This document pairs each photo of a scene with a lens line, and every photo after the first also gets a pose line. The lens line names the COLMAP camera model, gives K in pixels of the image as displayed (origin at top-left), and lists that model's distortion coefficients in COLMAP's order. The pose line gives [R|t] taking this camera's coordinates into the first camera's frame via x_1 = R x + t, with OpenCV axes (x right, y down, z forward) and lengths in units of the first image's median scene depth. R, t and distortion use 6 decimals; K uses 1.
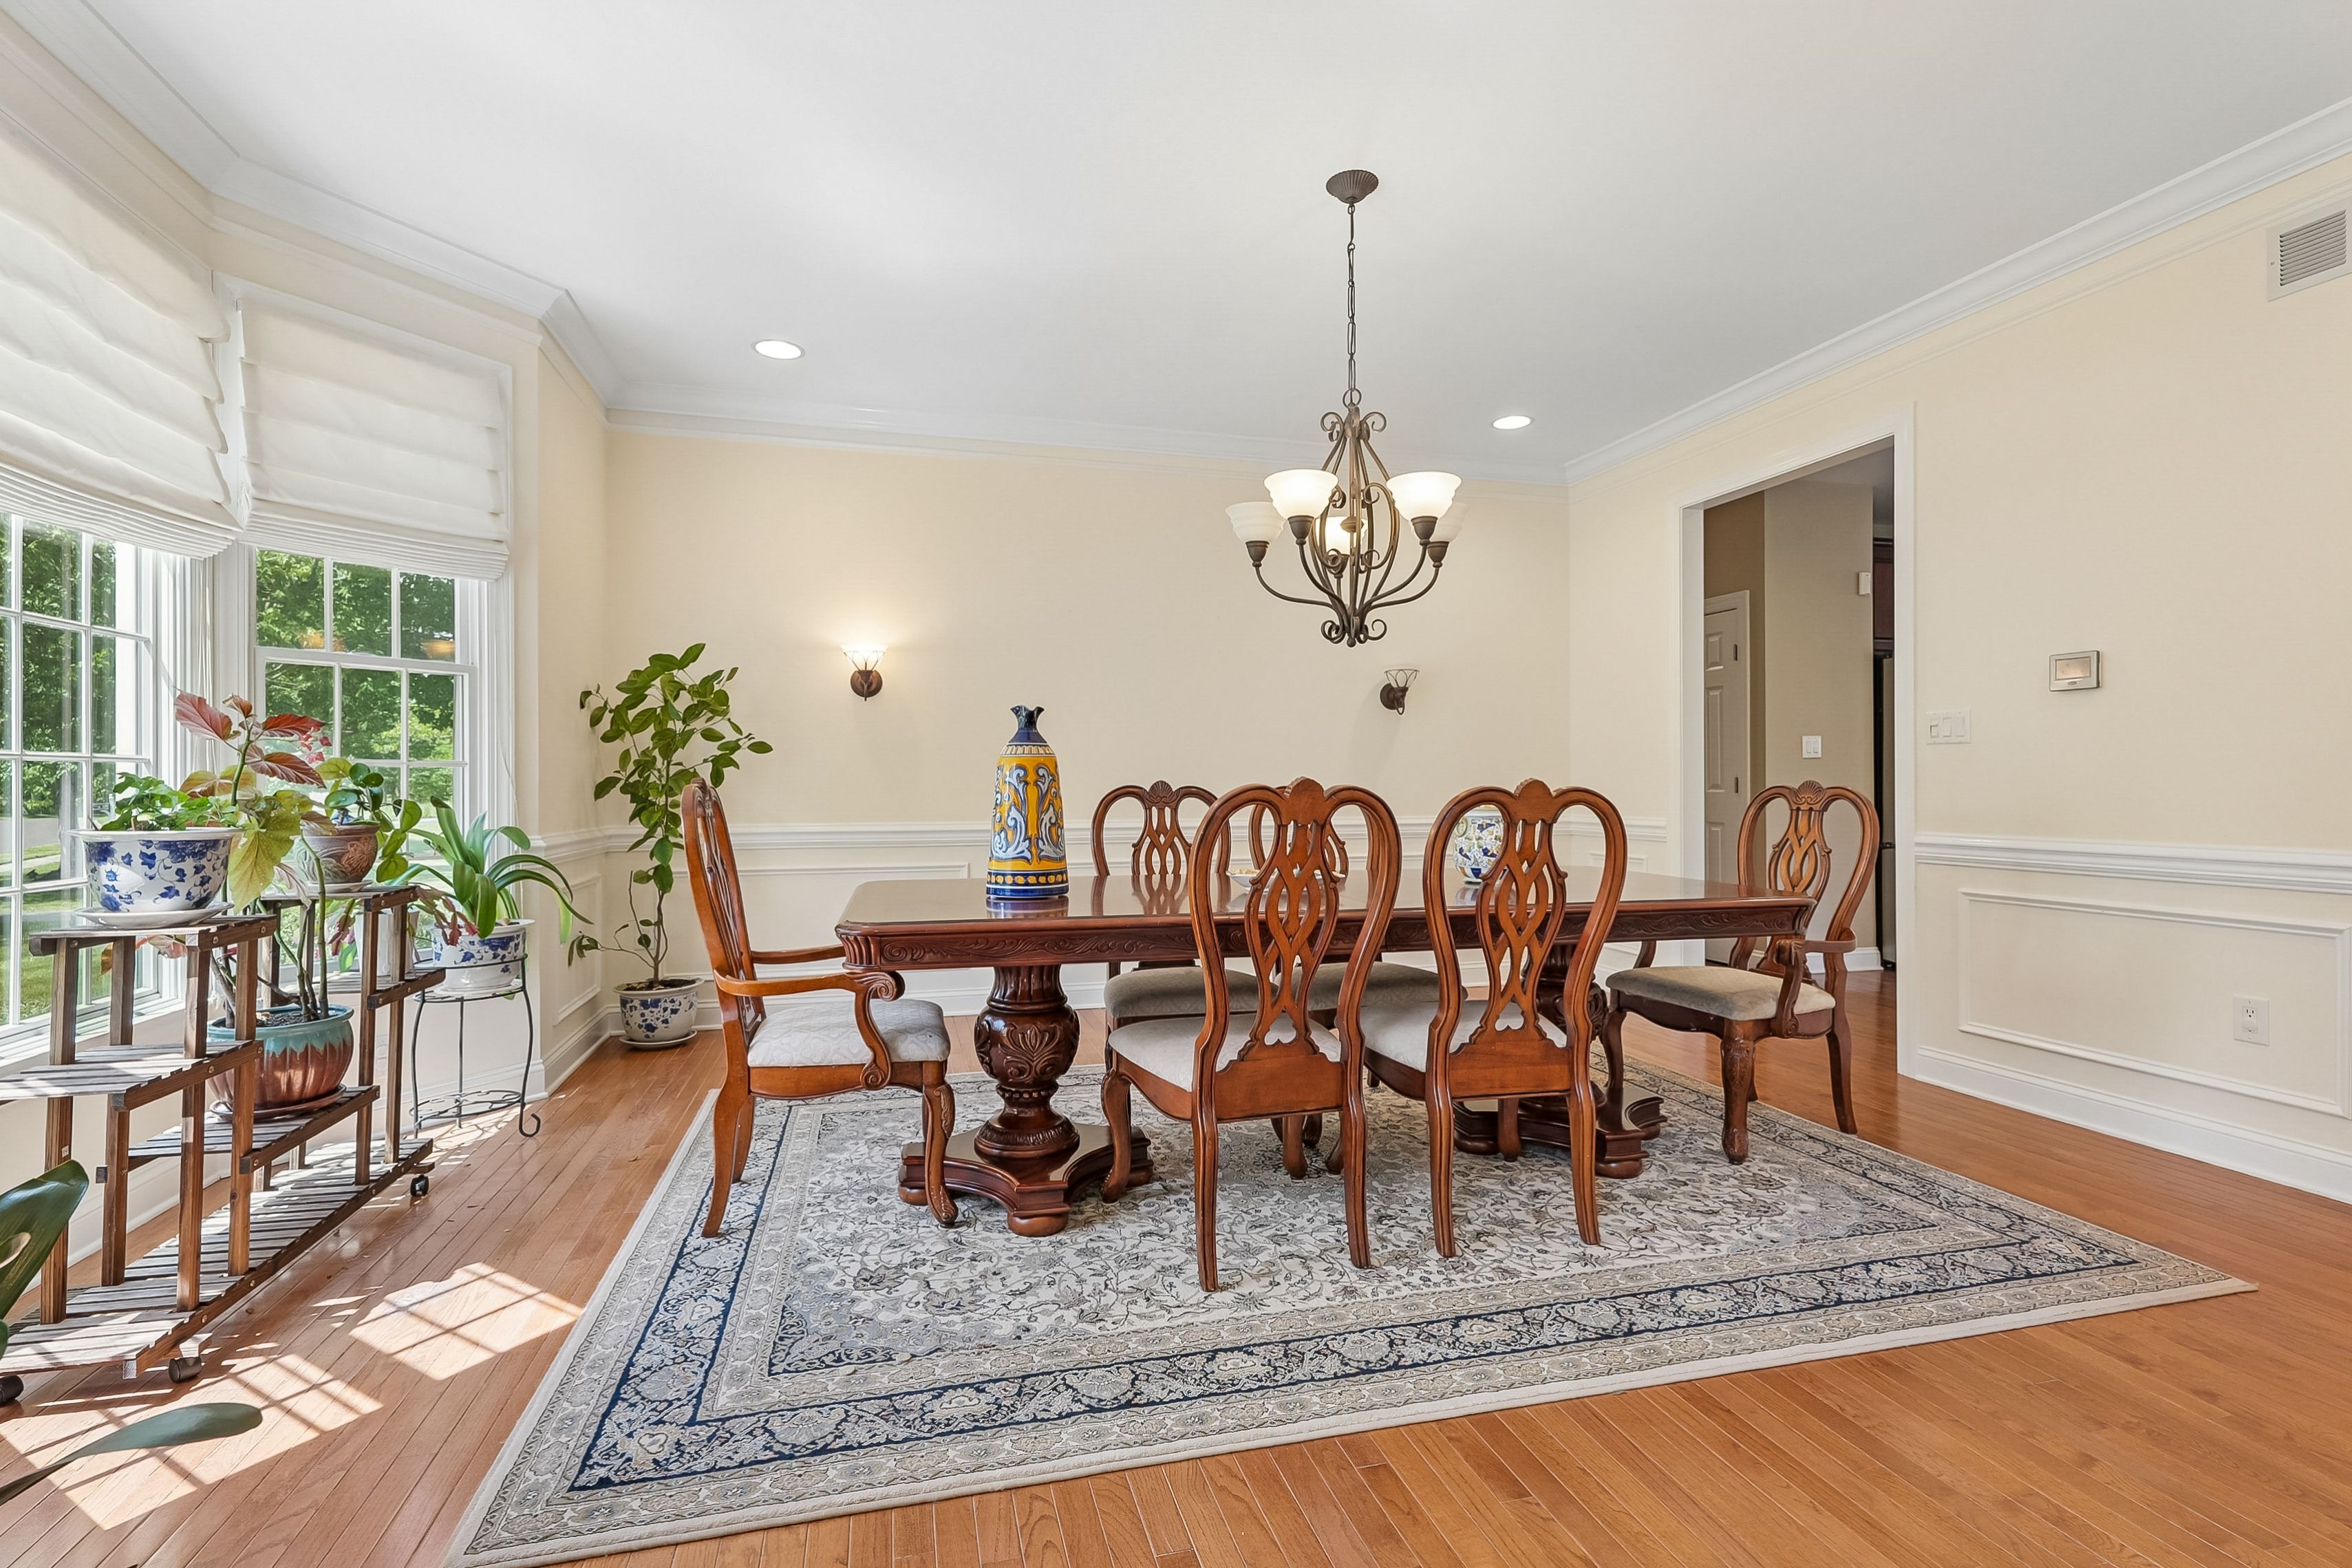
lens RADIAL K [[1090.5, 0, 1177.3], [0, 1090.5, 768.2], [0, 0, 1]] dist [0.006086, -0.000150]
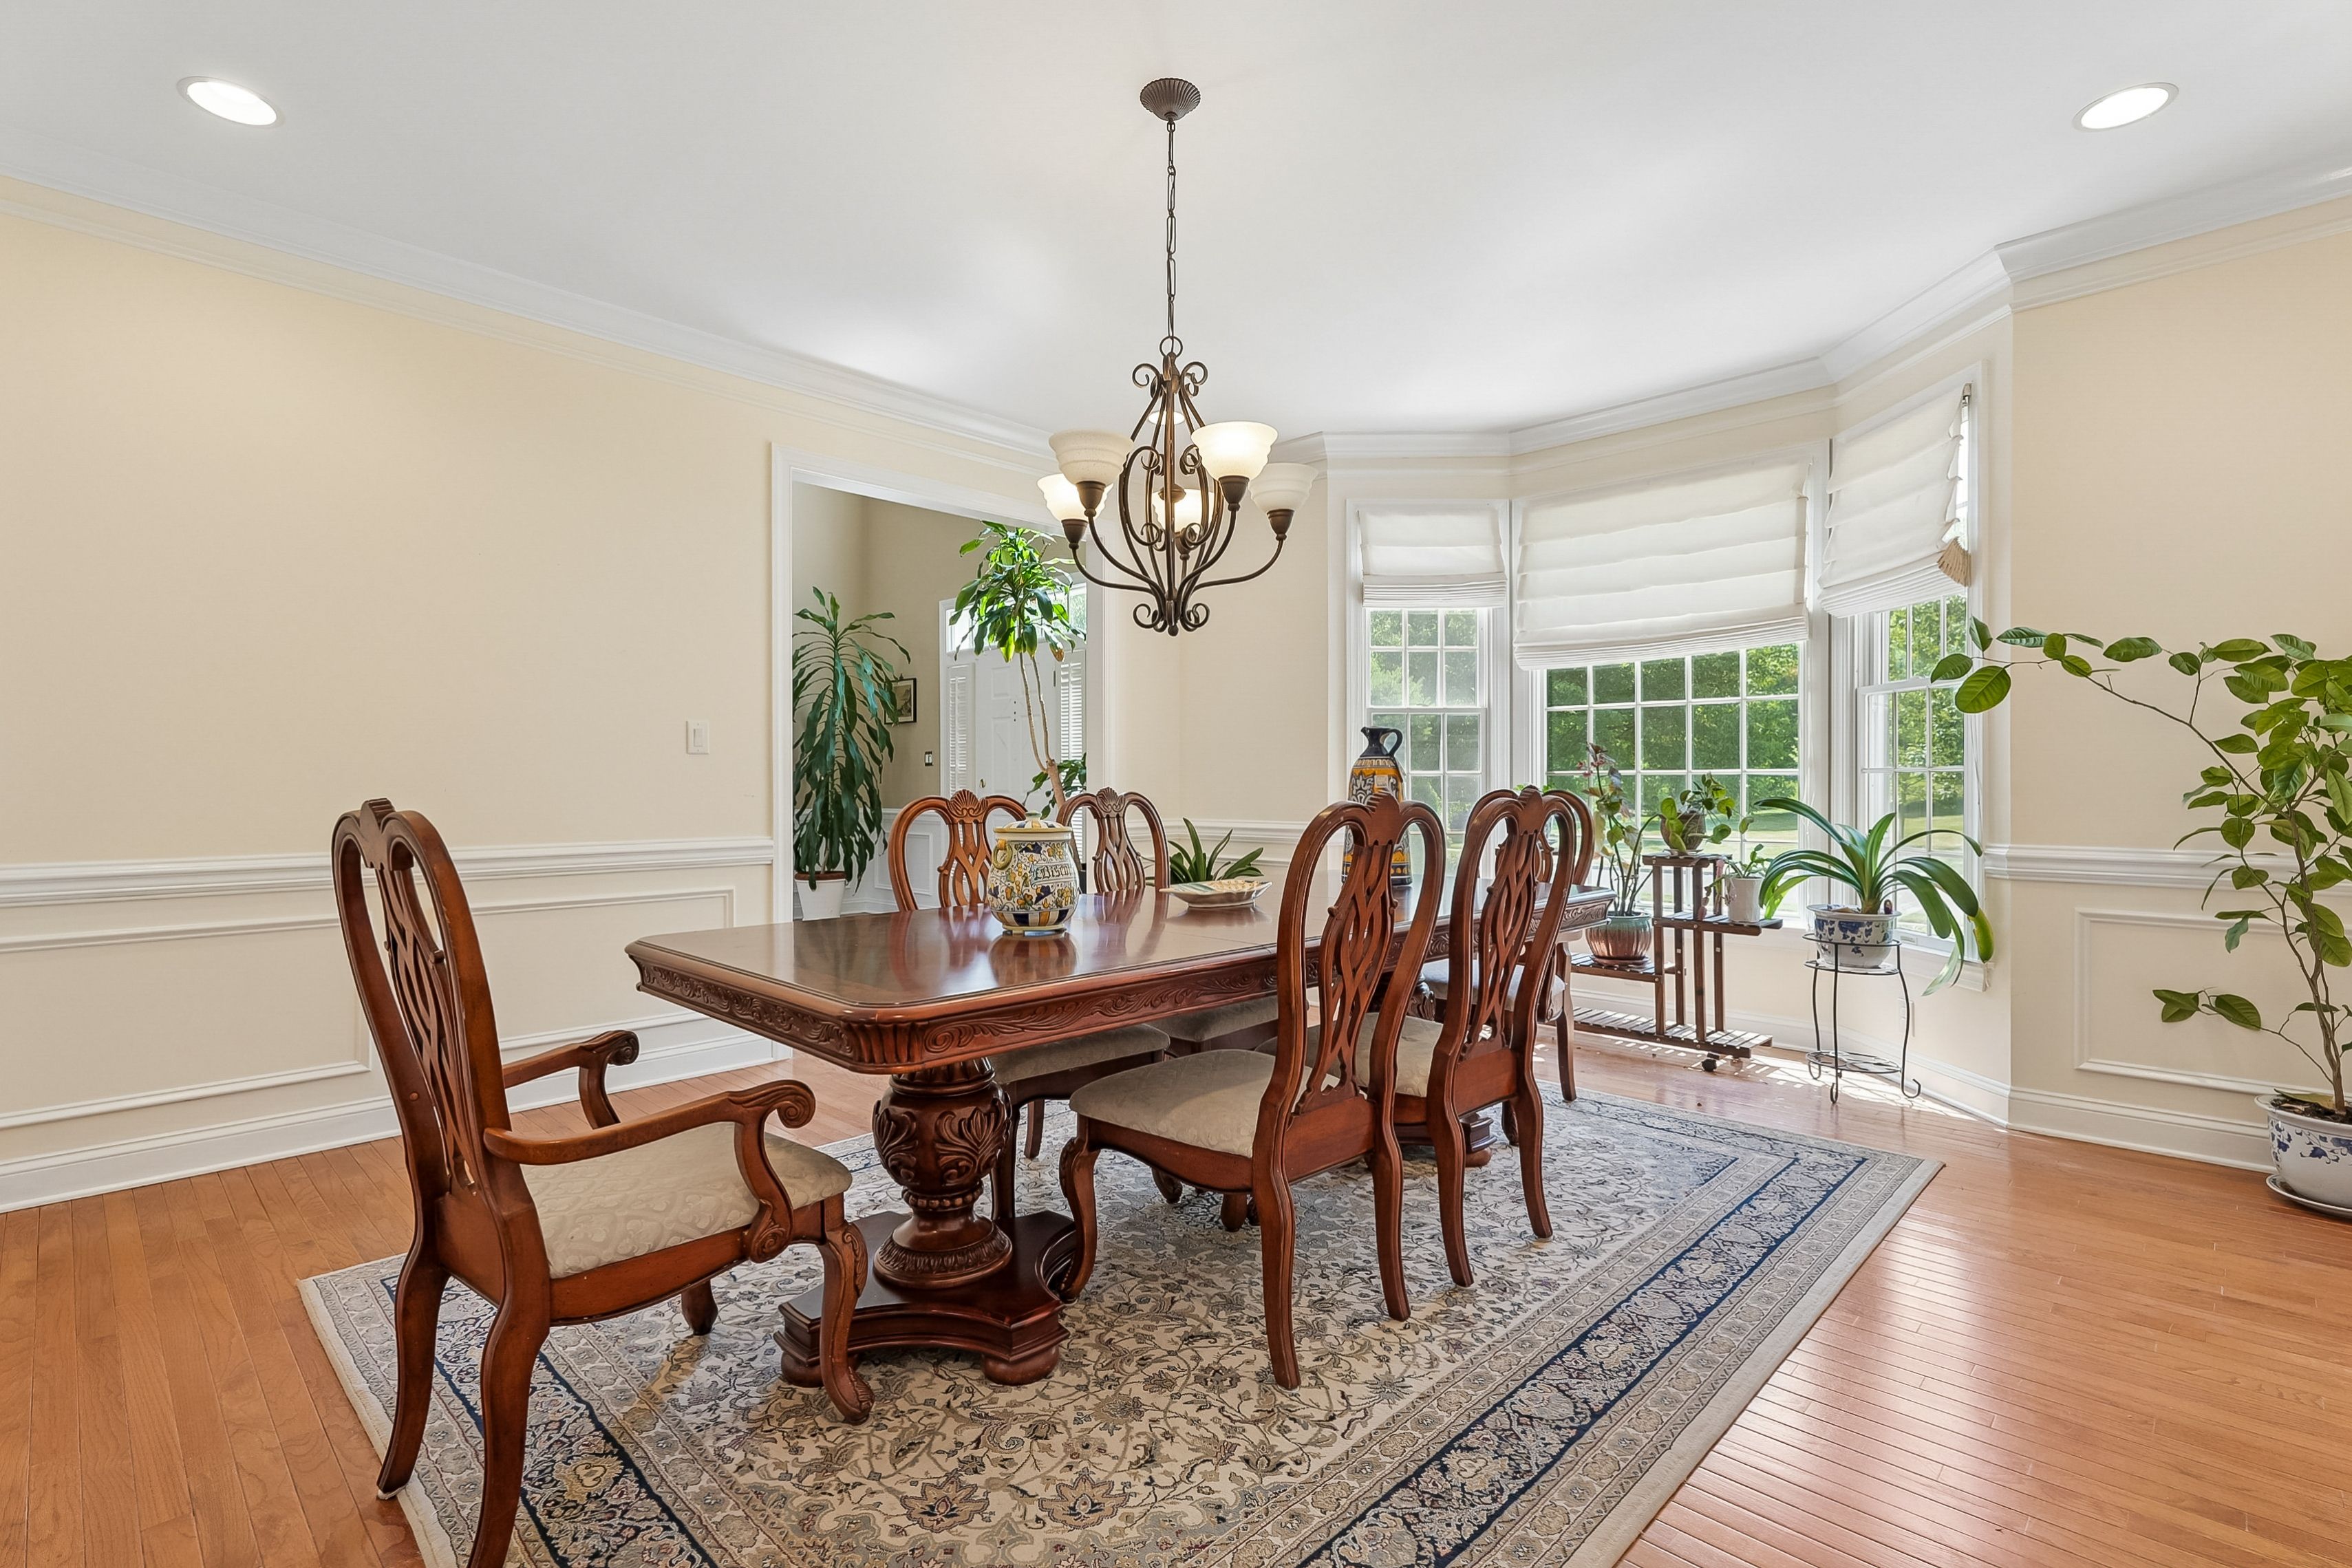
lens RADIAL K [[1090.5, 0, 1177.9], [0, 1090.5, 784.9], [0, 0, 1]] dist [0.006086, -0.000150]
pose [[0.862038, -0.003883, 0.506829, -0.394131], [0.000707, 0.999979, 0.006460, 0.004081], [-0.506844, -0.005211, 0.862022, 0.261608]]
